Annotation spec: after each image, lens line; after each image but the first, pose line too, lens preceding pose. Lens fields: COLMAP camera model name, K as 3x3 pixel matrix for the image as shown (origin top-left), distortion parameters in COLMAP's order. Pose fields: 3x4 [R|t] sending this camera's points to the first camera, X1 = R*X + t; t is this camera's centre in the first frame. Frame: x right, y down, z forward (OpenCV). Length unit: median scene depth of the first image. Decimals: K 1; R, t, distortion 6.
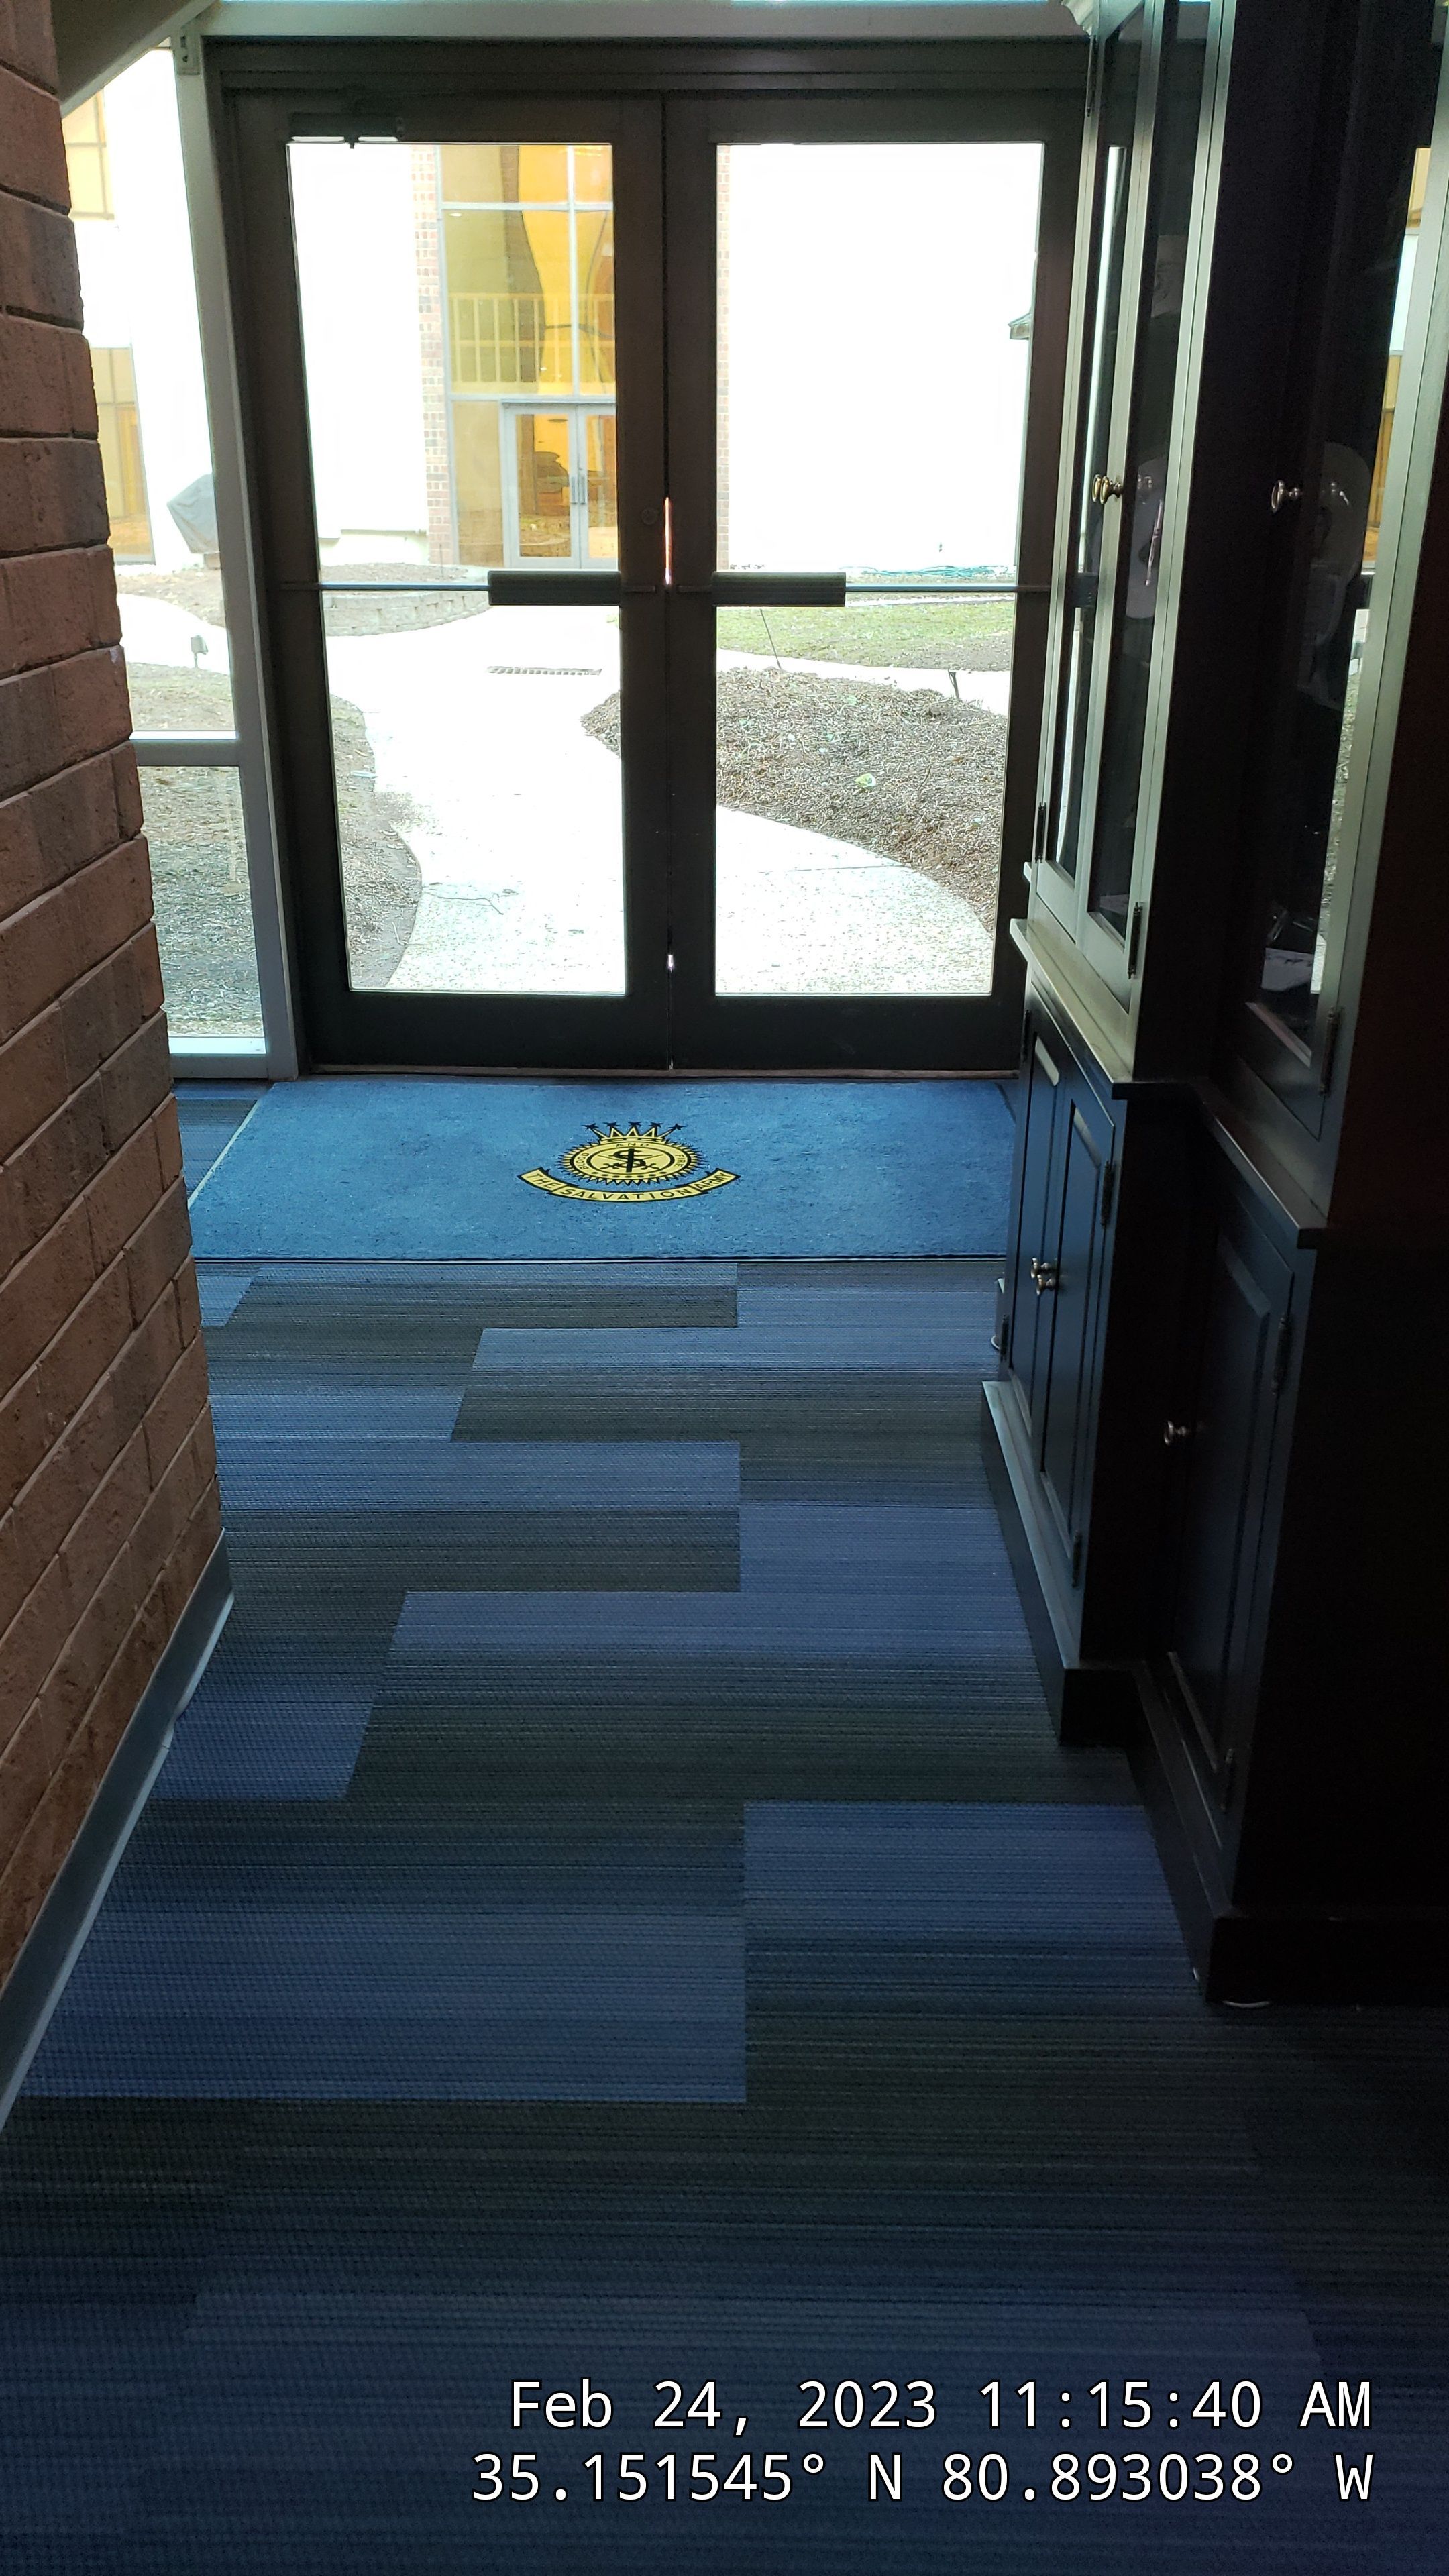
lens RADIAL K [[2029.2, 0, 713.8], [0, 2029.2, 1285.7], [0, 0, 1]] dist [0.049174, -0.043251]
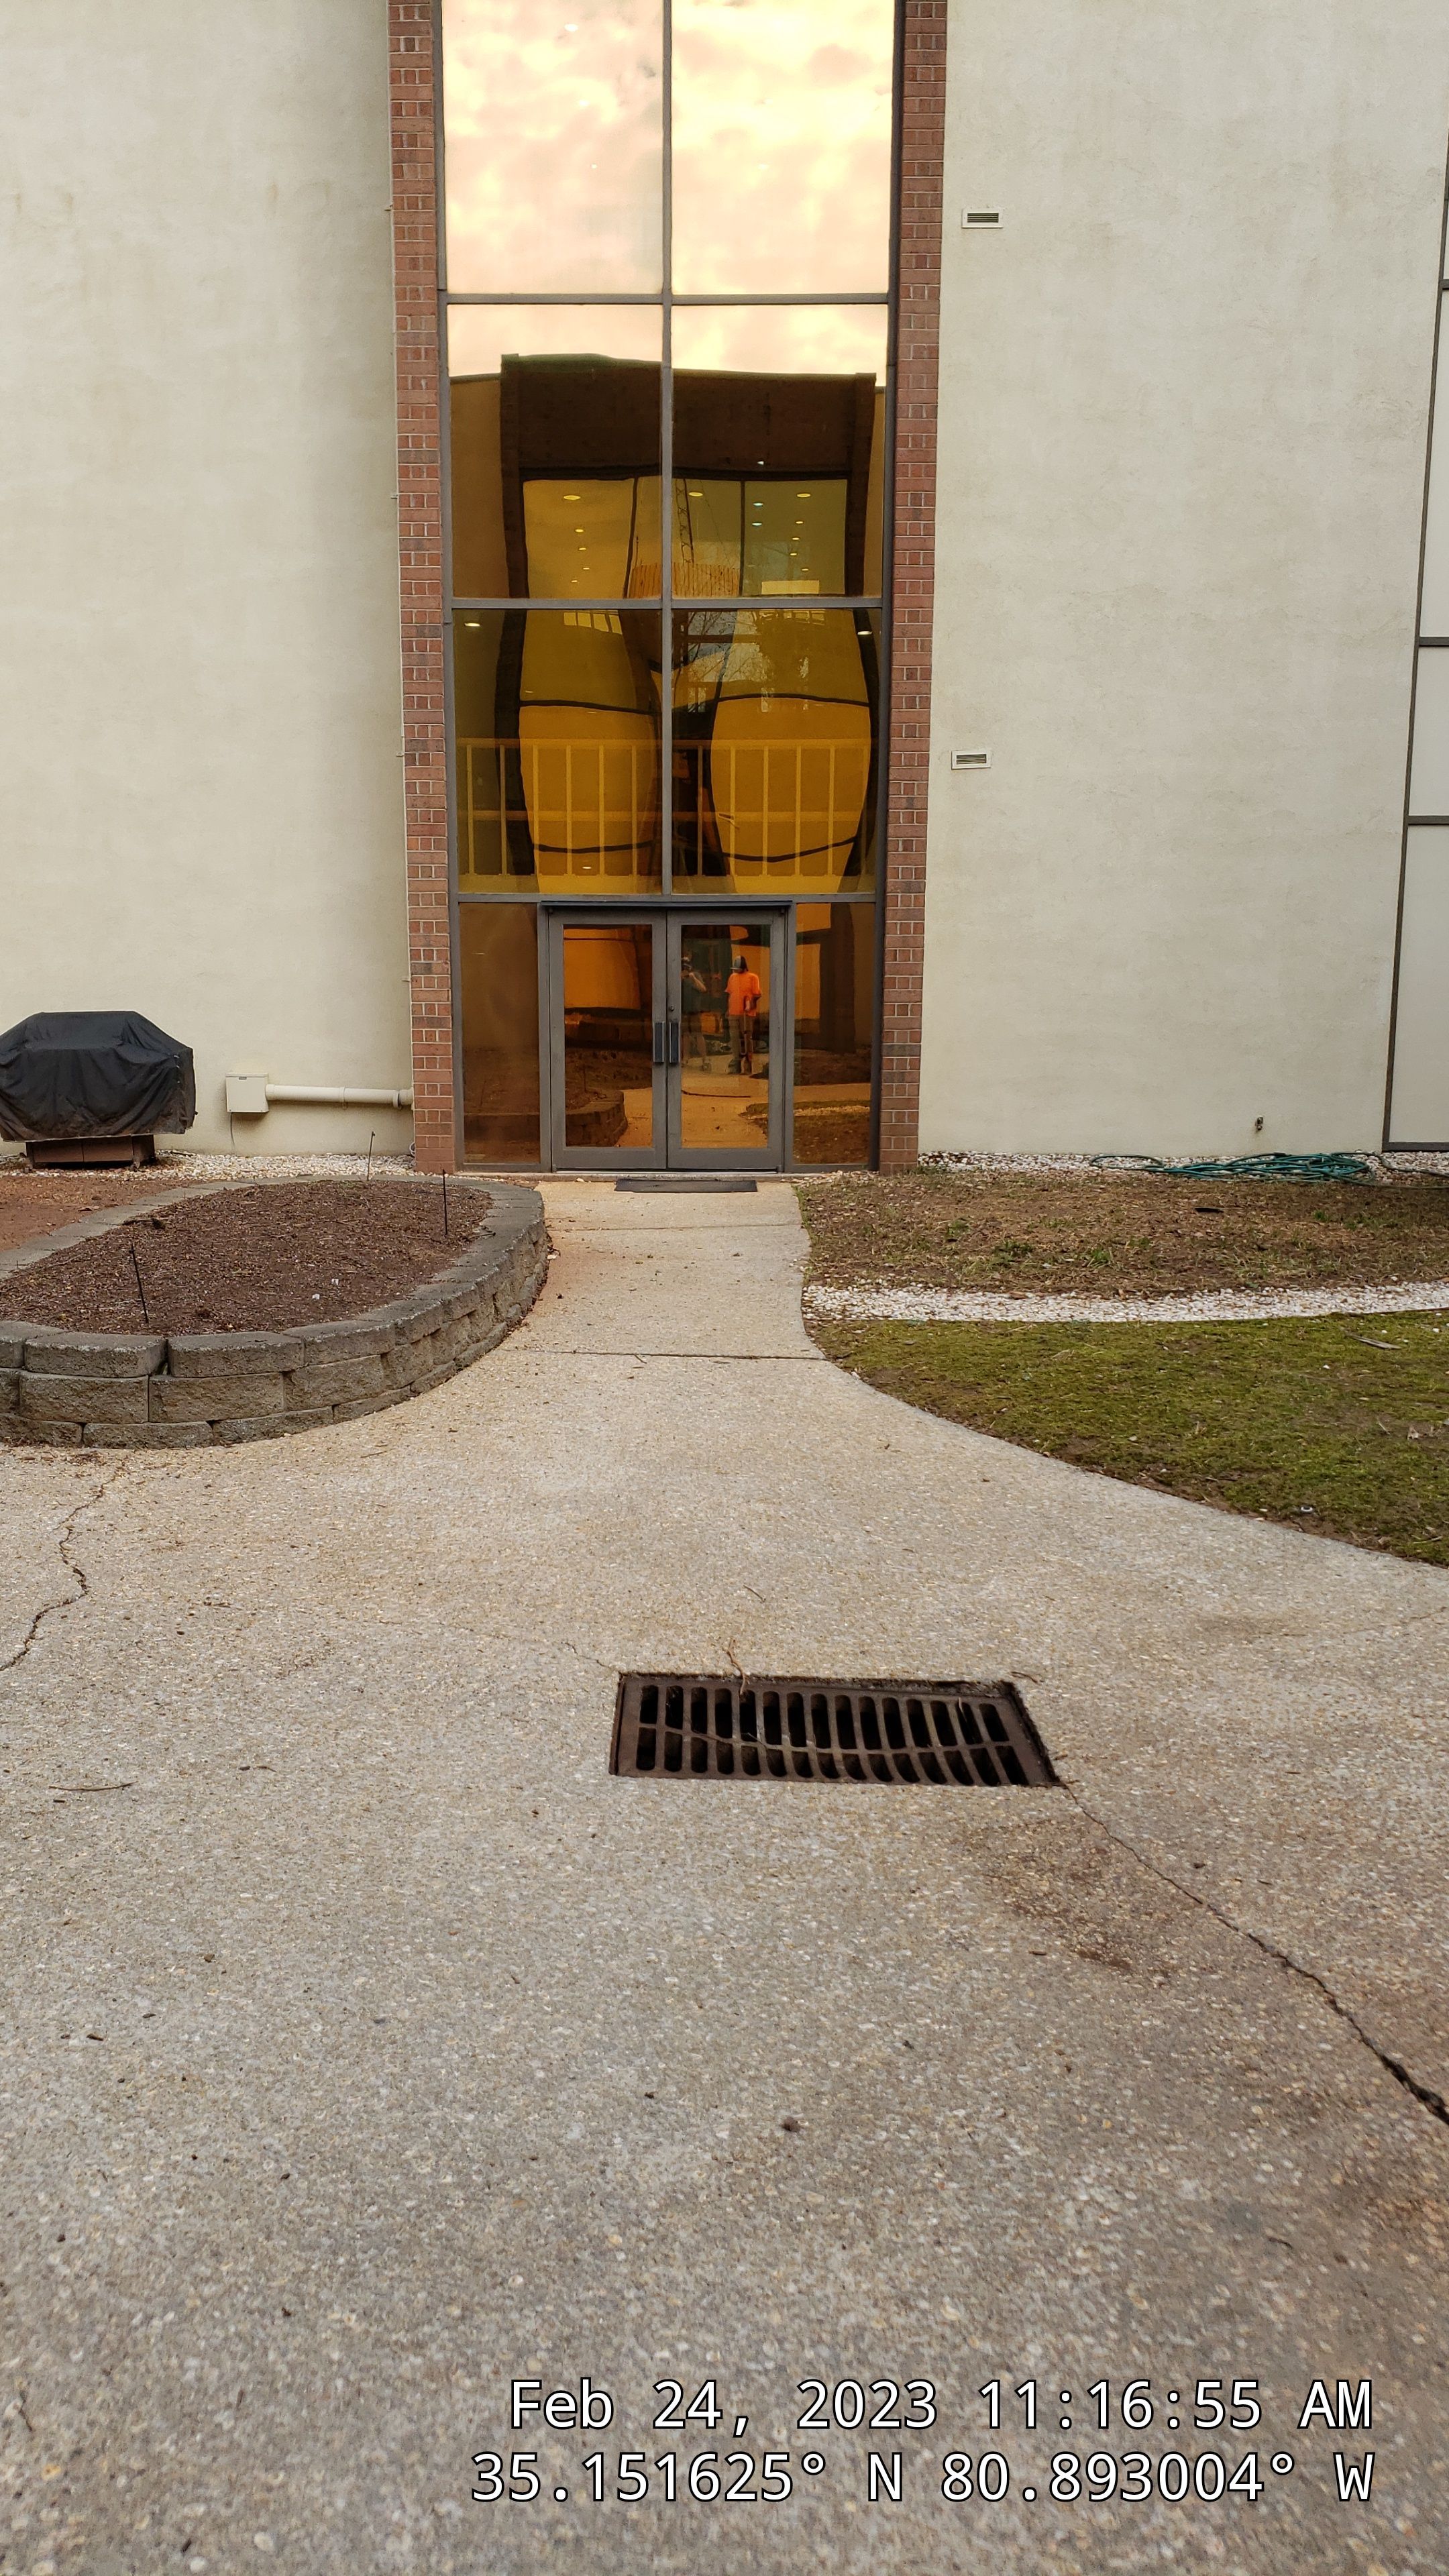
lens RADIAL K [[2029.2, 0, 675.9], [0, 2029.2, 1279.0], [0, 0, 1]] dist [0.049174, -0.043251]
pose [[0.999999, -0.001281, 0.000549, -0.067316], [0.001373, 0.973438, -0.228947, -0.195388], [-0.000241, 0.228947, 0.973439, 0.462552]]
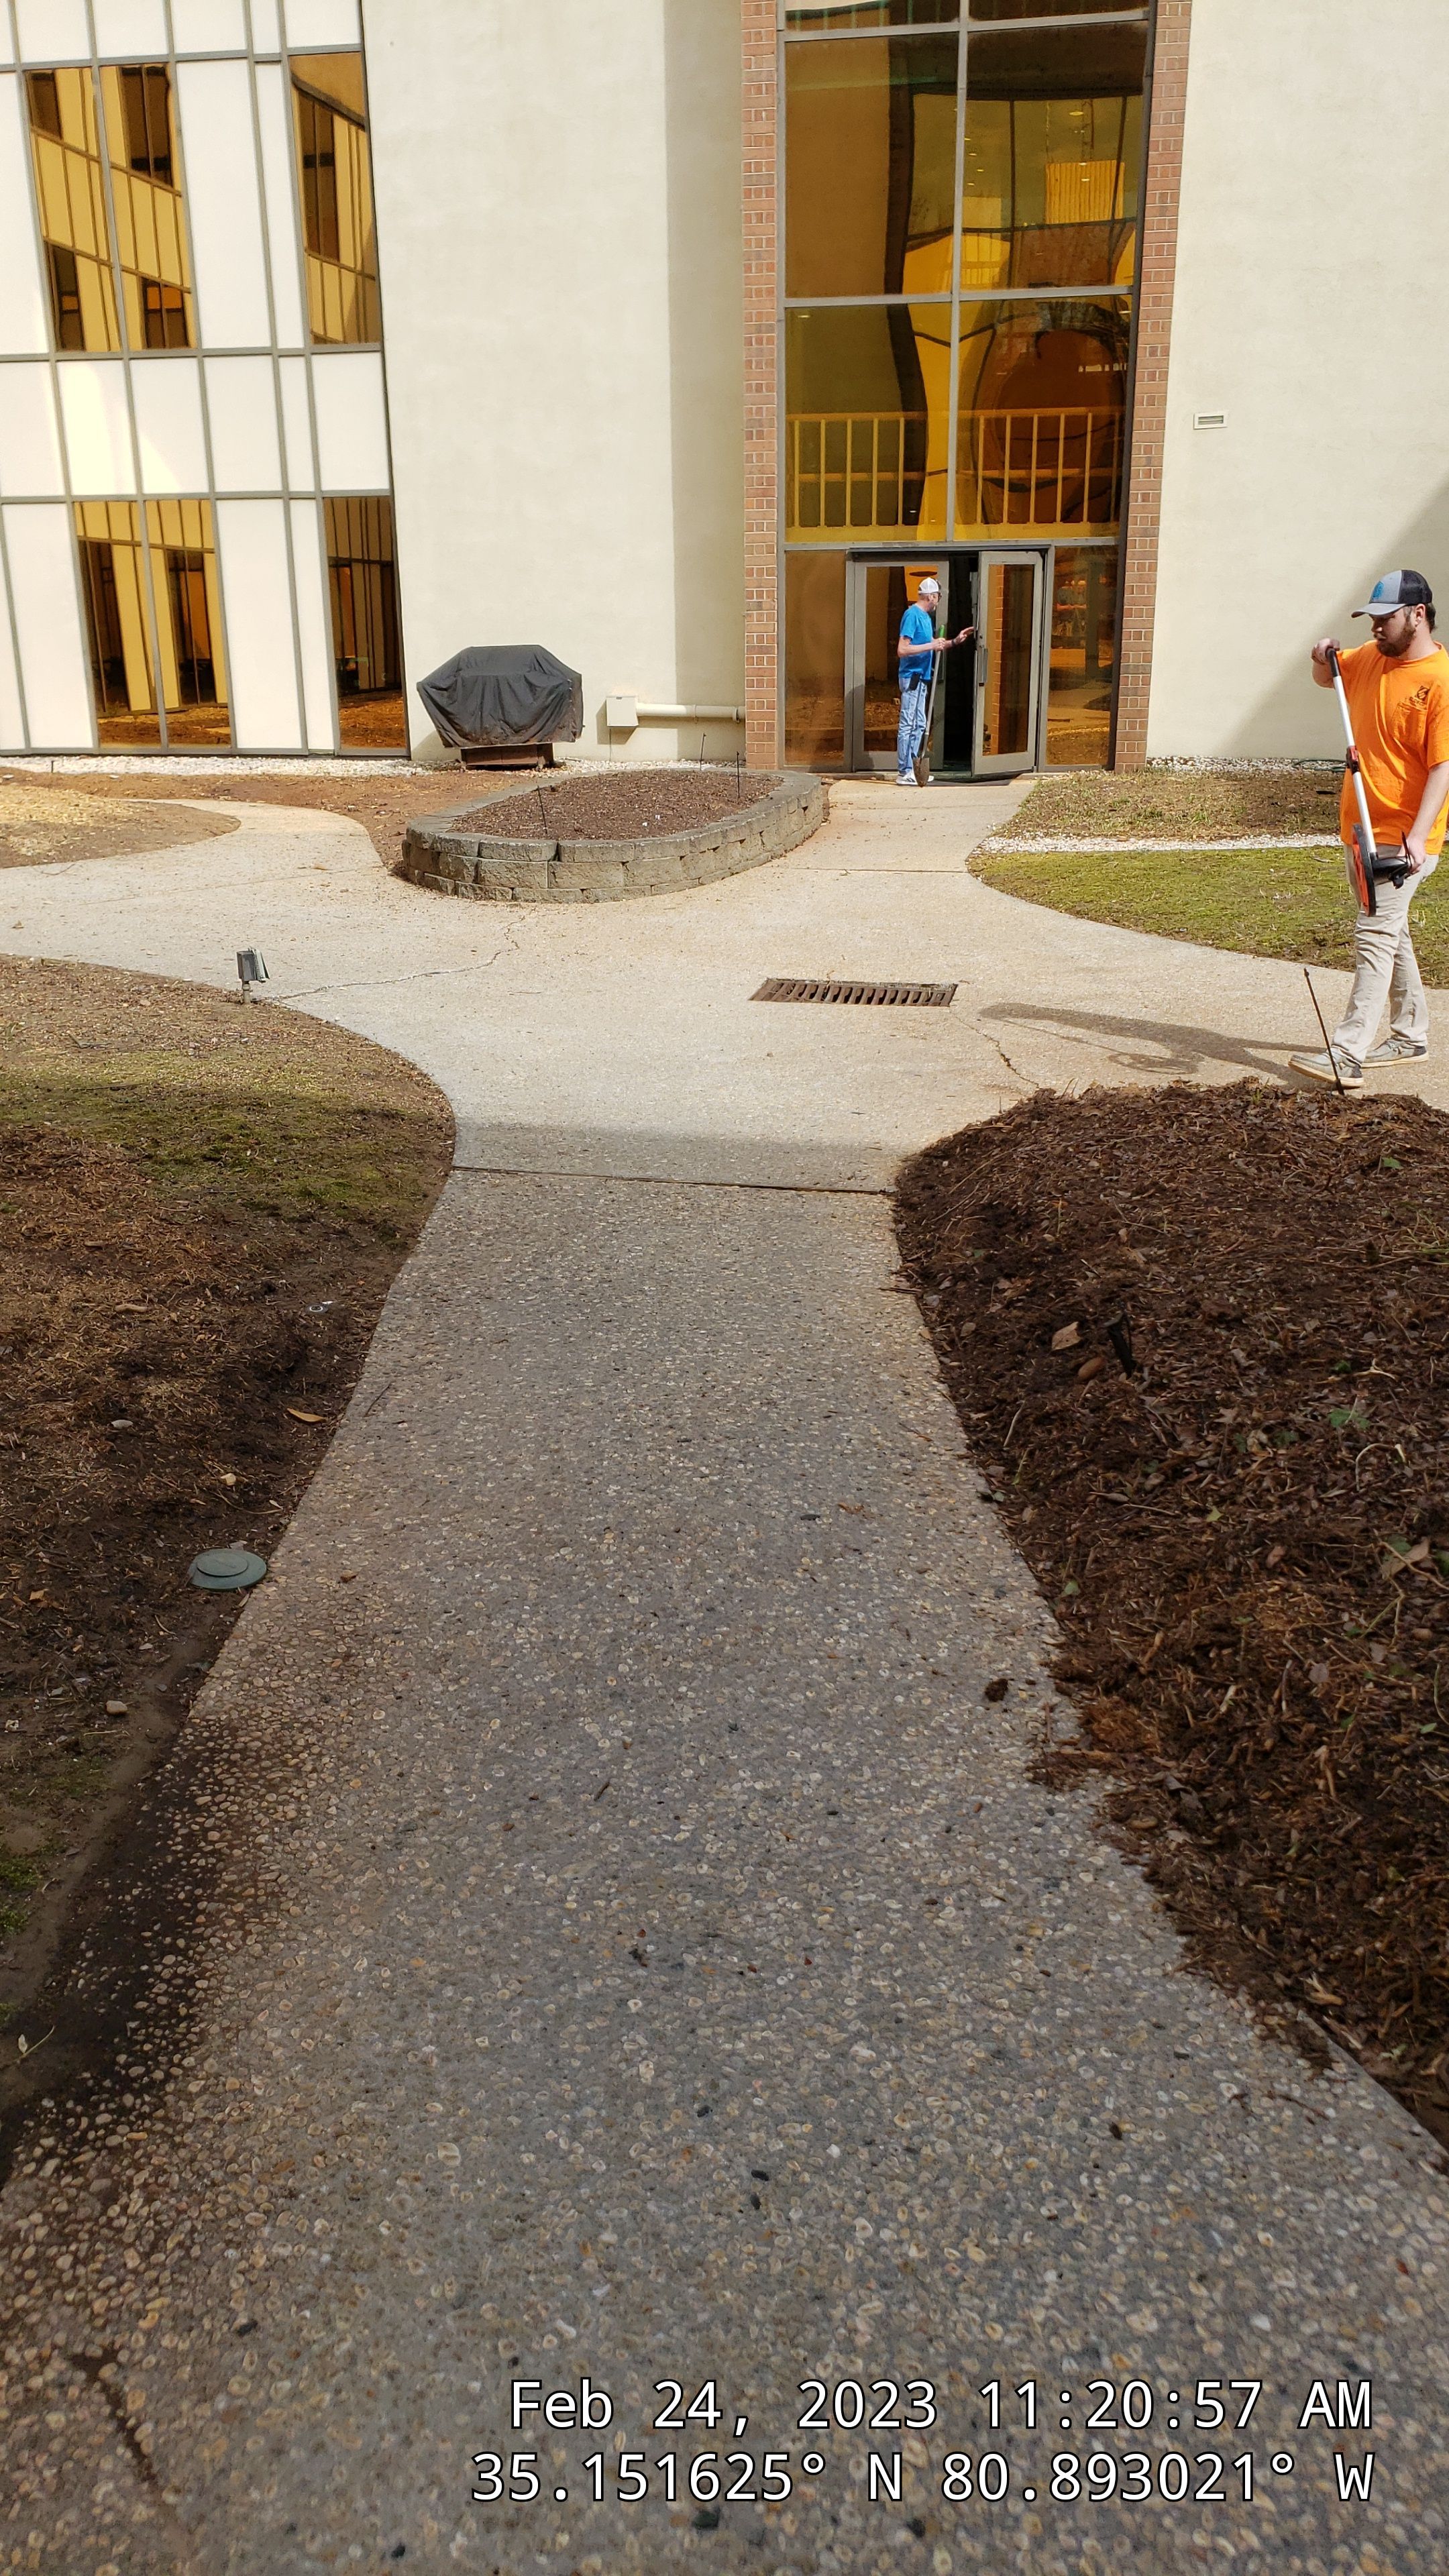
lens RADIAL K [[2029.2, 0, 707.1], [0, 2029.2, 1310.4], [0, 0, 1]] dist [0.049174, -0.043251]
pose [[0.983656, 0.048140, -0.173502, -0.010471], [-0.056579, 0.997427, -0.044020, -0.118184], [0.170937, 0.053117, 0.983849, 0.267358]]
